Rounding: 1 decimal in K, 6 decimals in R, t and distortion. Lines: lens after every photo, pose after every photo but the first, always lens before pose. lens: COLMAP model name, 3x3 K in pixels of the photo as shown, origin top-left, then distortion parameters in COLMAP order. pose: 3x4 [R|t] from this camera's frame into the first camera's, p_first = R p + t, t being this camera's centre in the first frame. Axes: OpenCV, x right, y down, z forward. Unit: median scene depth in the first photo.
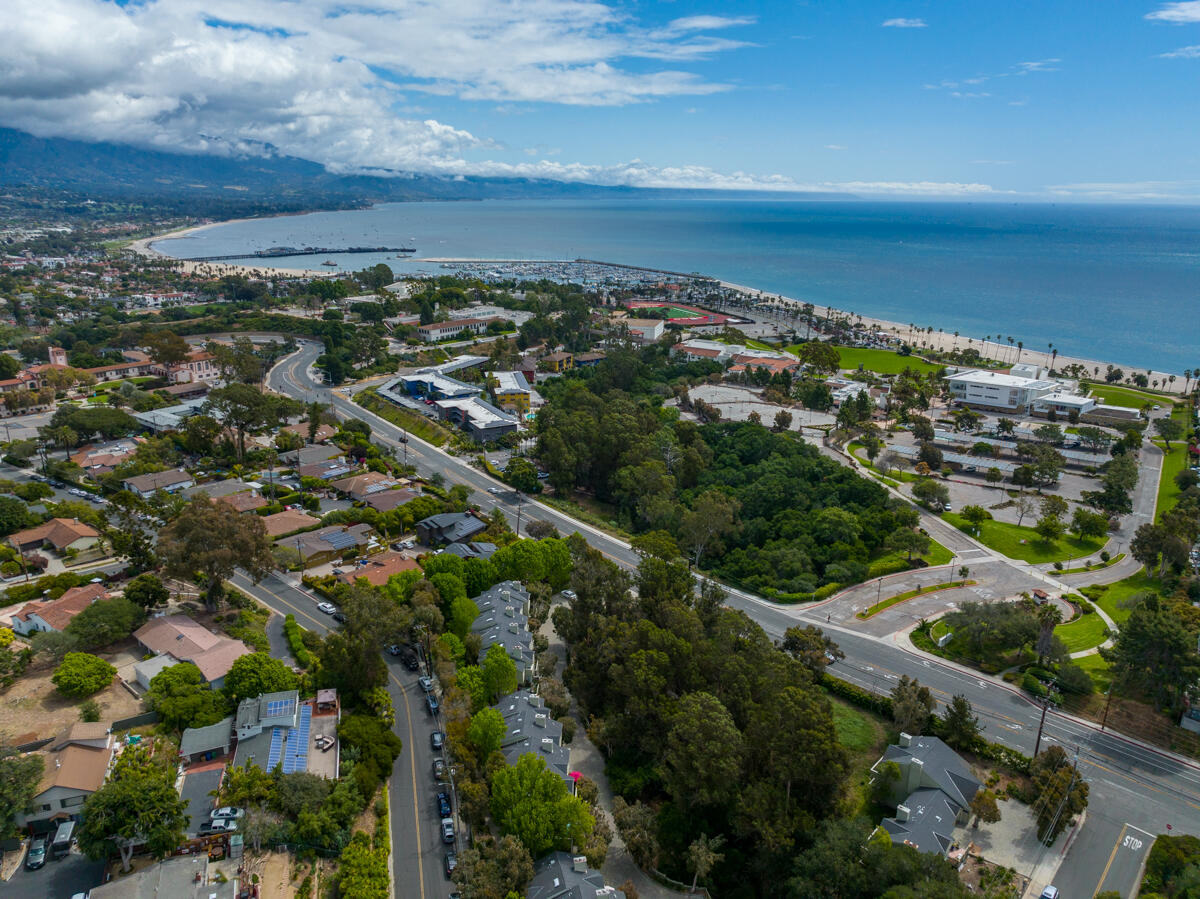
lens RADIAL K [[867.4, 0, 600.0], [0, 867.4, 449.5], [0, 0, 1]] dist [-0.010932, 0.025480]
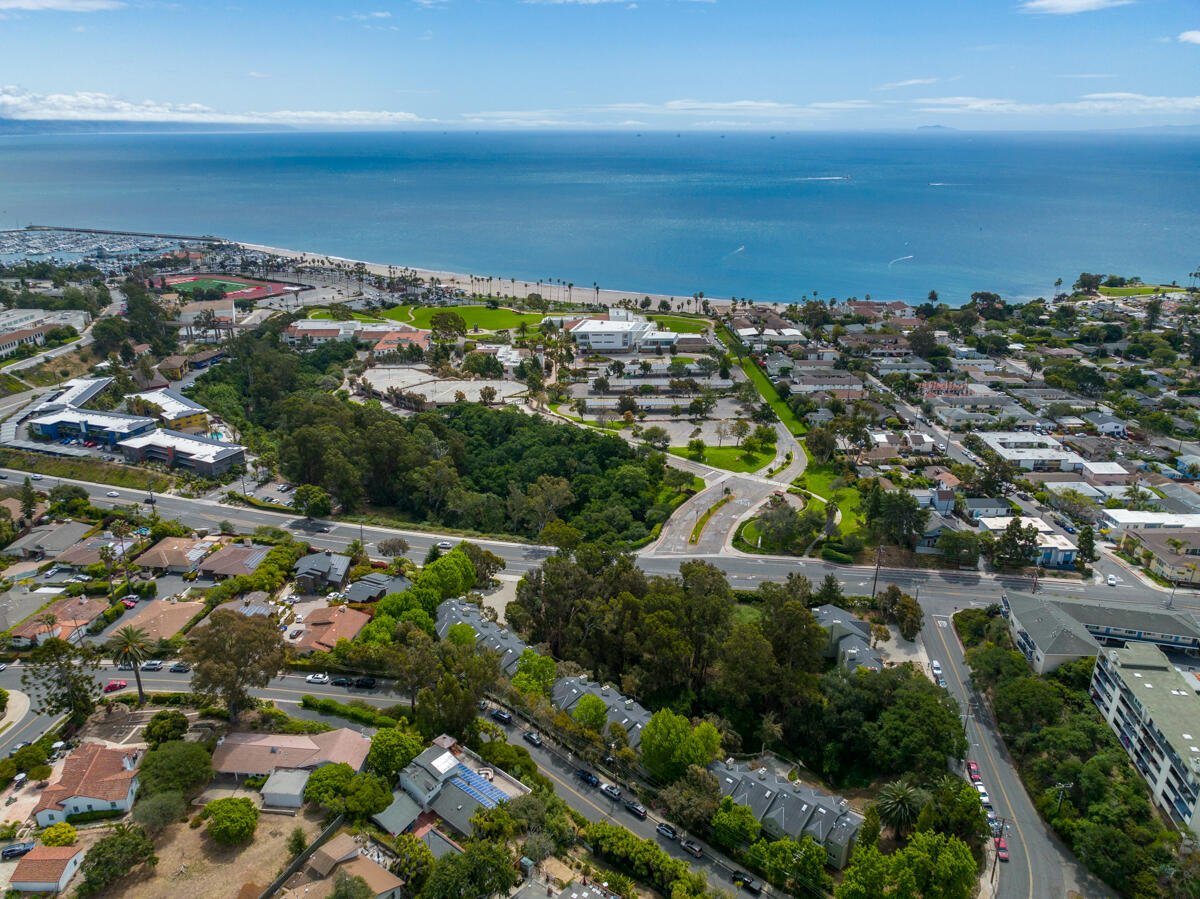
lens RADIAL K [[867.4, 0, 600.0], [0, 867.4, 449.5], [0, 0, 1]] dist [-0.010932, 0.025480]
pose [[0.810445, -0.219054, 0.543318, -0.274898], [0.174571, 0.975627, 0.132951, -0.081338], [-0.559200, -0.012902, 0.828933, -0.018093]]
